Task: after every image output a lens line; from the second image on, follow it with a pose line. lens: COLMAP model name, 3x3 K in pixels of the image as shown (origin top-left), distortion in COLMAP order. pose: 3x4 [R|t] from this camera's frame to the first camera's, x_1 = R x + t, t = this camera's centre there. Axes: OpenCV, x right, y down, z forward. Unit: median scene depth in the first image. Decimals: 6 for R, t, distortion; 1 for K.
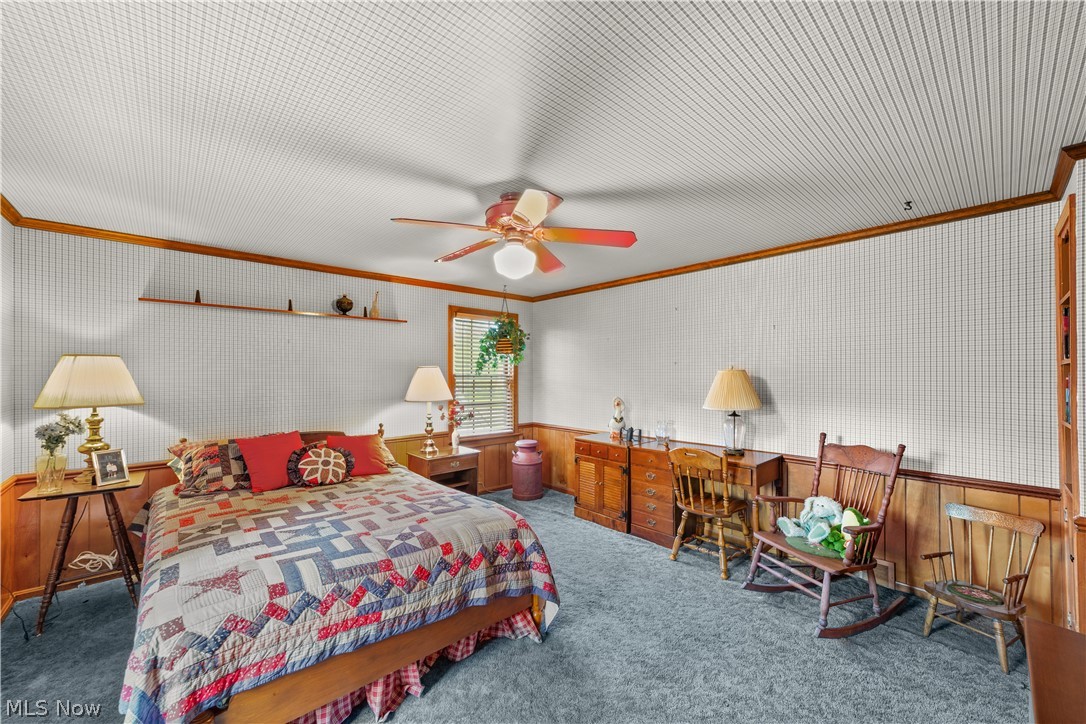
lens RADIAL K [[422.7, 0, 539.6], [0, 422.7, 367.9], [0, 0, 1]] dist [-0.009084, 0.002377]
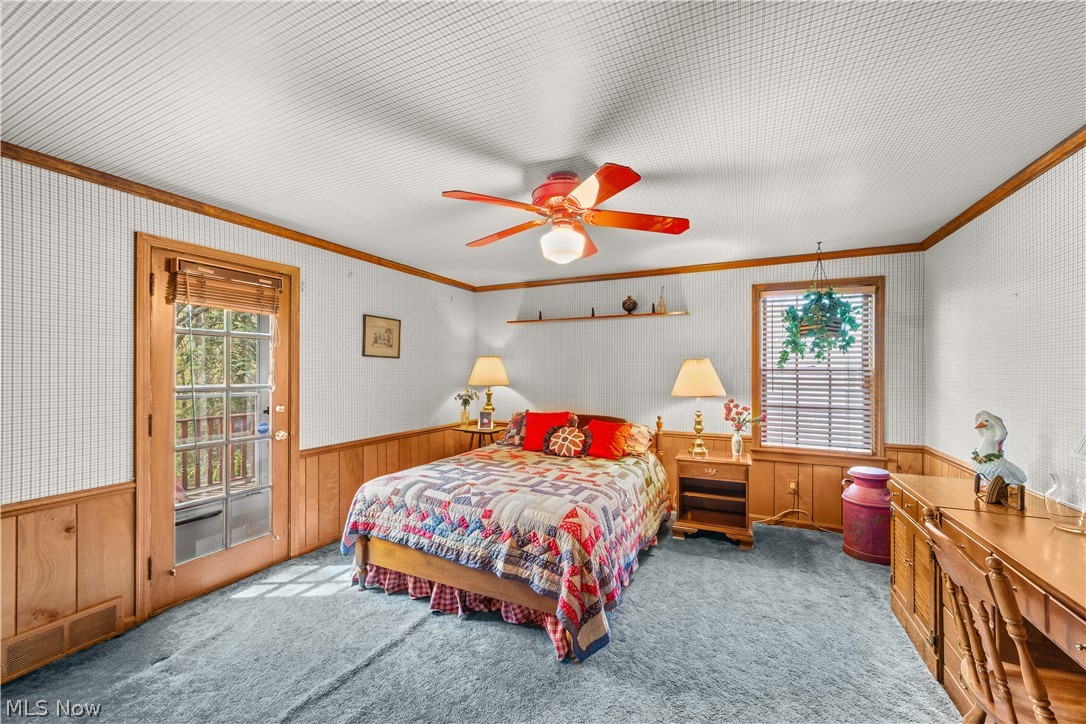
lens RADIAL K [[422.7, 0, 538.0], [0, 422.7, 367.5], [0, 0, 1]] dist [-0.009084, 0.002377]
pose [[0.379902, -0.005925, -0.925008, 0.850038], [0.012449, 0.999922, -0.001292, 0.023011], [0.924943, -0.011025, 0.379946, 0.635377]]
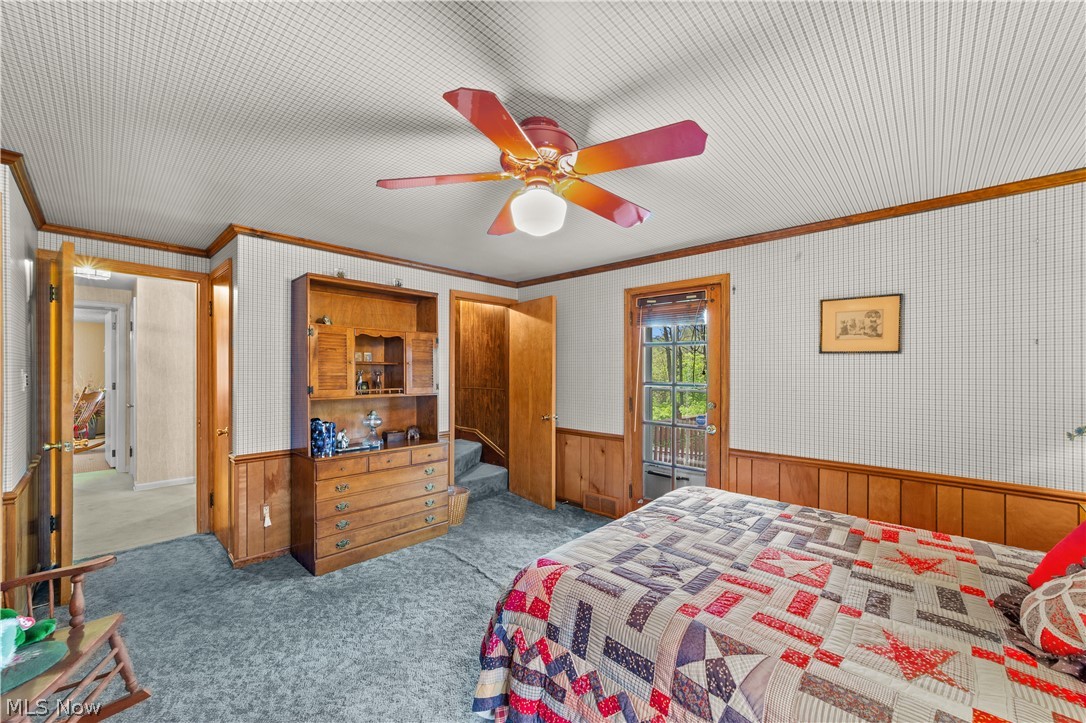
lens RADIAL K [[422.7, 0, 543.3], [0, 422.7, 369.0], [0, 0, 1]] dist [-0.009084, 0.002377]
pose [[-0.995002, -0.004024, -0.099775, 0.011333], [-0.002711, 0.999908, -0.013296, 0.035369], [0.099820, -0.012959, -0.994921, 1.872999]]
